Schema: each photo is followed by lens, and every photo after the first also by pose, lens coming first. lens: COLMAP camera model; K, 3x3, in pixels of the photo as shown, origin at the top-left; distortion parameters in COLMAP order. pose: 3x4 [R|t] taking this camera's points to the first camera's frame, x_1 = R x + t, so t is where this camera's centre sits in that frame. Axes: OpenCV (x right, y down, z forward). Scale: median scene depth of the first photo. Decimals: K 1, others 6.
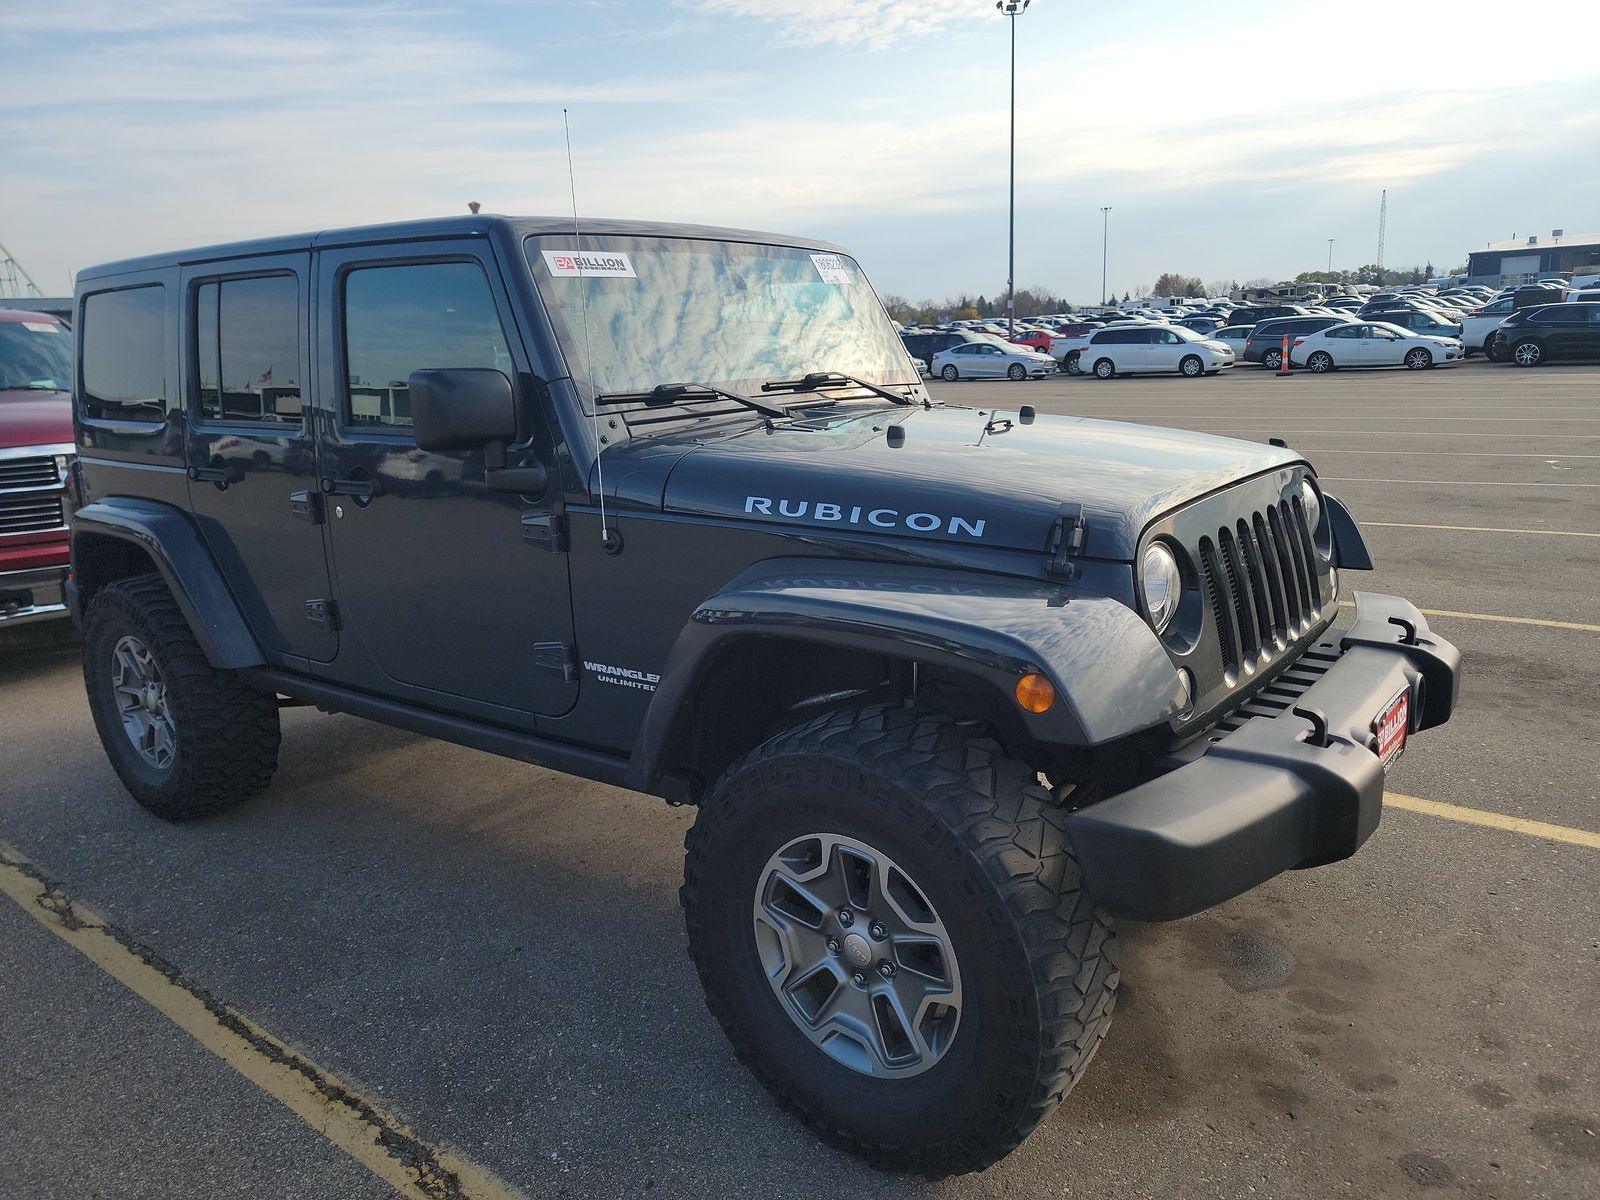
lens RADIAL K [[1174.2, 0, 805.5], [0, 1174.2, 600.3], [0, 0, 1]] dist [0.093394, -0.106336]
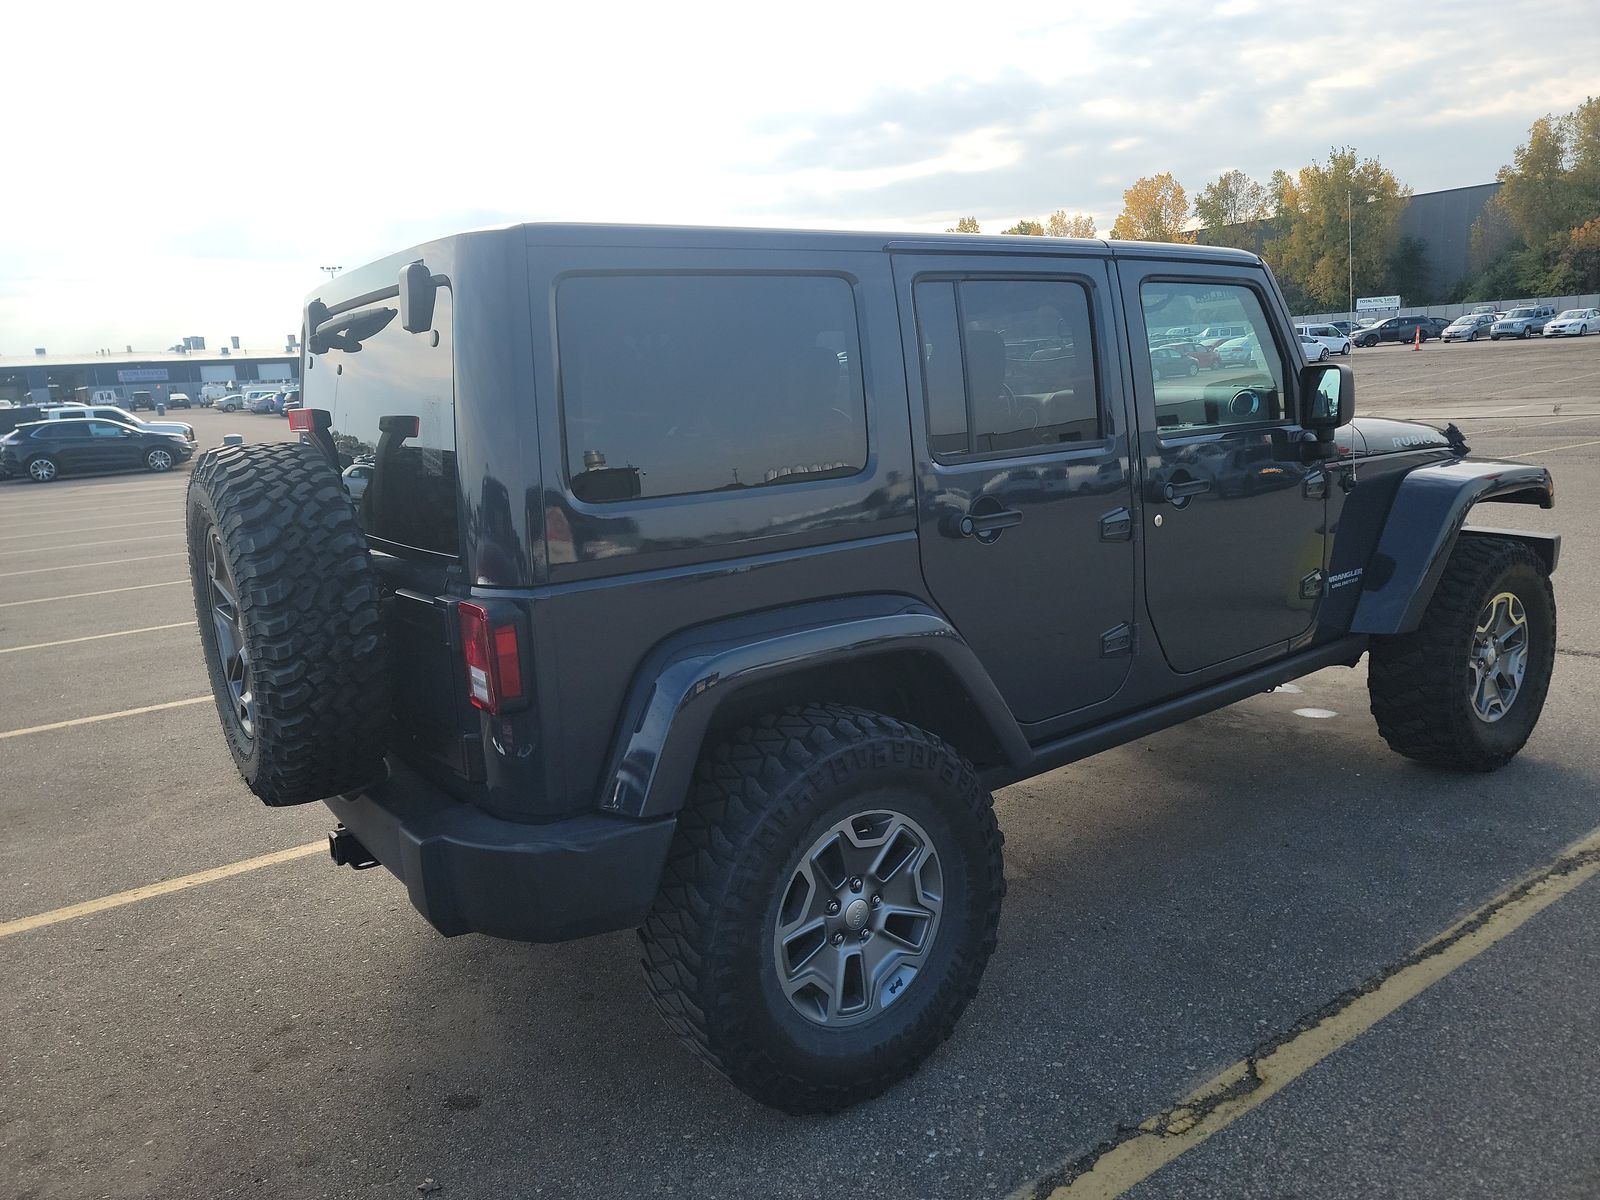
lens RADIAL K [[1174.2, 0, 805.5], [0, 1174.2, 600.3], [0, 0, 1]] dist [0.093394, -0.106336]
pose [[0.249881, -0.163960, 0.954294, -1.279164], [0.266217, 0.959211, 0.095096, -0.164970], [-0.930961, 0.230287, 0.283338, 0.915859]]
